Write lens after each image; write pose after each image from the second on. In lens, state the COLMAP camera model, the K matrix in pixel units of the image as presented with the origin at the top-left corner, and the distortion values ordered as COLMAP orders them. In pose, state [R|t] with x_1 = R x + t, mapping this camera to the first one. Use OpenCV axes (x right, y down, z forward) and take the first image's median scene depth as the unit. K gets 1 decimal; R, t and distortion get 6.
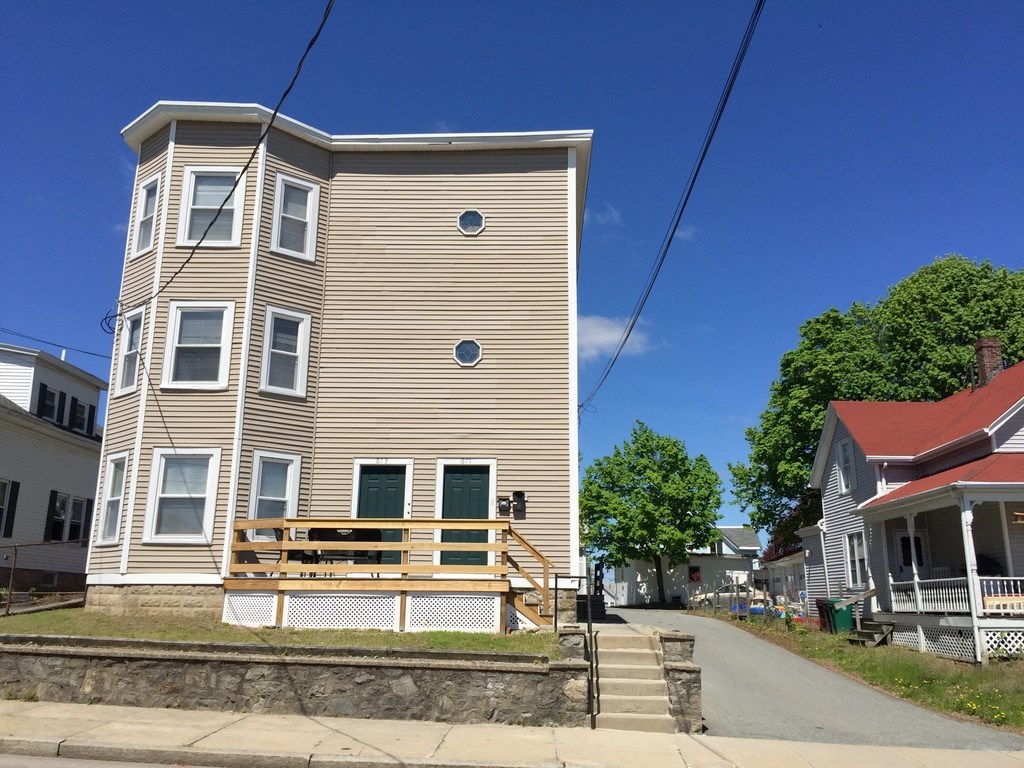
lens RADIAL K [[885.5, 0, 515.9], [0, 885.5, 381.4], [0, 0, 1]] dist [0.080221, -0.119674]
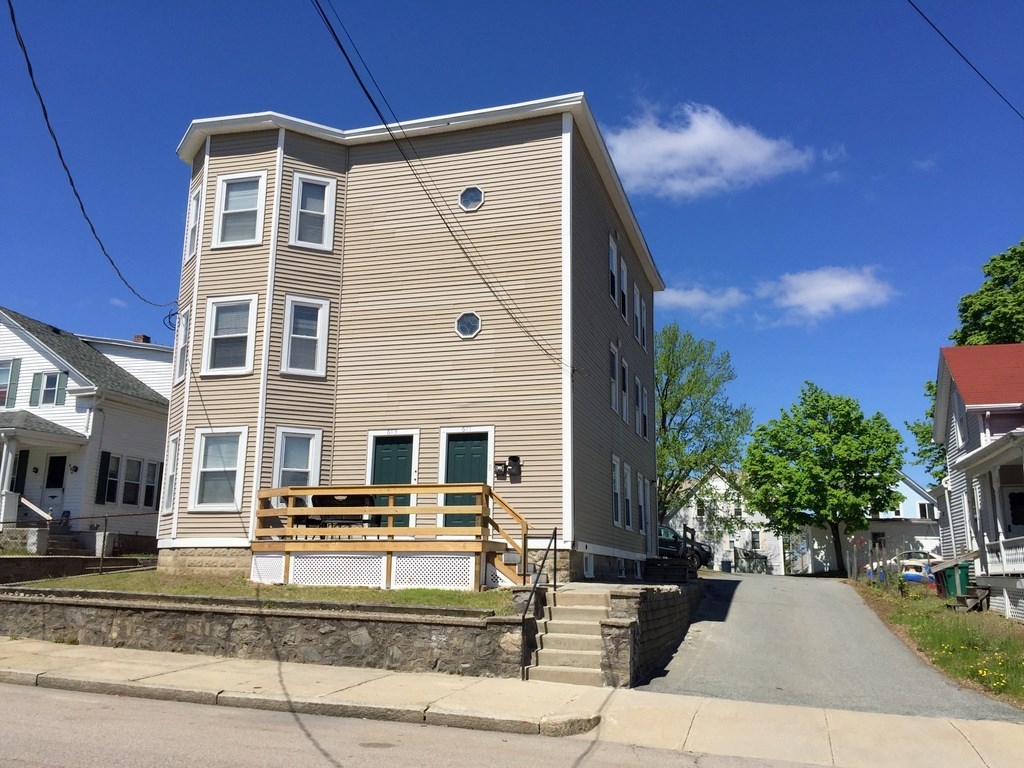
lens RADIAL K [[885.5, 0, 514.6], [0, 885.5, 378.3], [0, 0, 1]] dist [0.080221, -0.119674]
pose [[0.965498, -0.055602, -0.254403, 0.267624], [0.062753, 0.997827, 0.020072, 0.012899], [0.252735, -0.035344, 0.966890, 0.005700]]
